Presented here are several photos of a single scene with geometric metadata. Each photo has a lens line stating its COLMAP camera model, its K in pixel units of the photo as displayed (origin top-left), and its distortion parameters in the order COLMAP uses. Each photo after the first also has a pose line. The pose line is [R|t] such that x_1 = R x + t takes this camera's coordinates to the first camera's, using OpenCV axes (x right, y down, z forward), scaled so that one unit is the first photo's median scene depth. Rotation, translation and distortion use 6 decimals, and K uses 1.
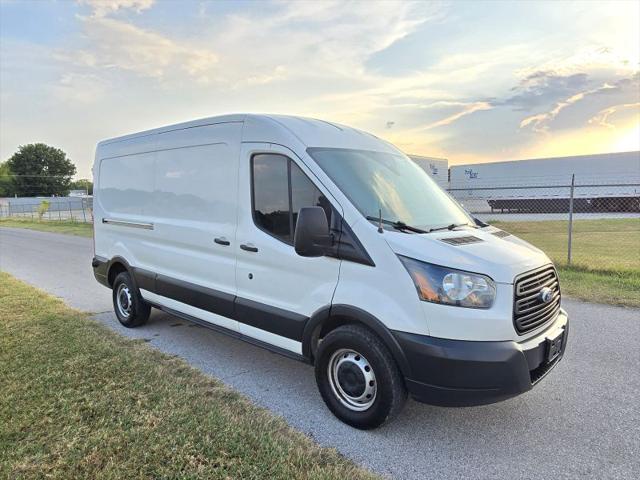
lens RADIAL K [[439.7, 0, 314.4], [0, 439.7, 238.4], [0, 0, 1]] dist [-0.000911, -0.001718]
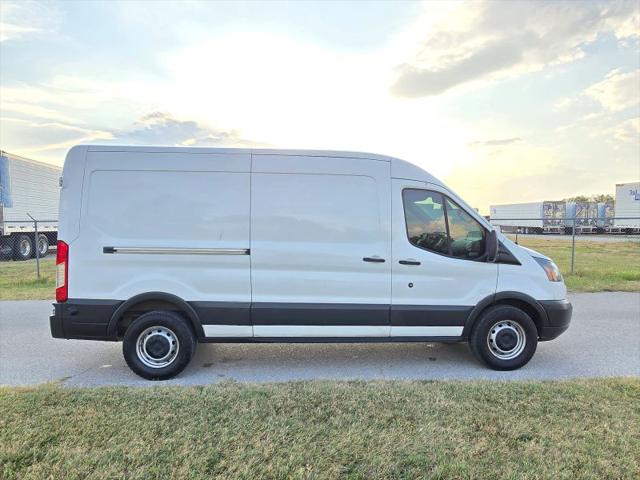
lens RADIAL K [[439.7, 0, 314.4], [0, 439.7, 238.4], [0, 0, 1]] dist [-0.000911, -0.001718]
pose [[0.684123, -0.008331, 0.729319, -0.873115], [0.059071, 0.997283, -0.044018, -0.005554], [-0.726971, 0.073196, 0.682756, 0.233059]]
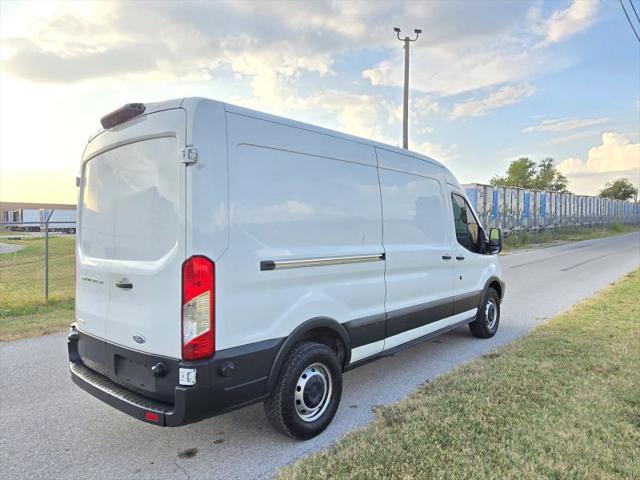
lens RADIAL K [[439.7, 0, 314.4], [0, 439.7, 238.4], [0, 0, 1]] dist [-0.000911, -0.001718]
pose [[-0.039039, -0.015288, 0.999121, -1.093441], [0.103892, 0.994402, 0.019275, -0.083527], [-0.993822, 0.104553, -0.037232, 1.060428]]
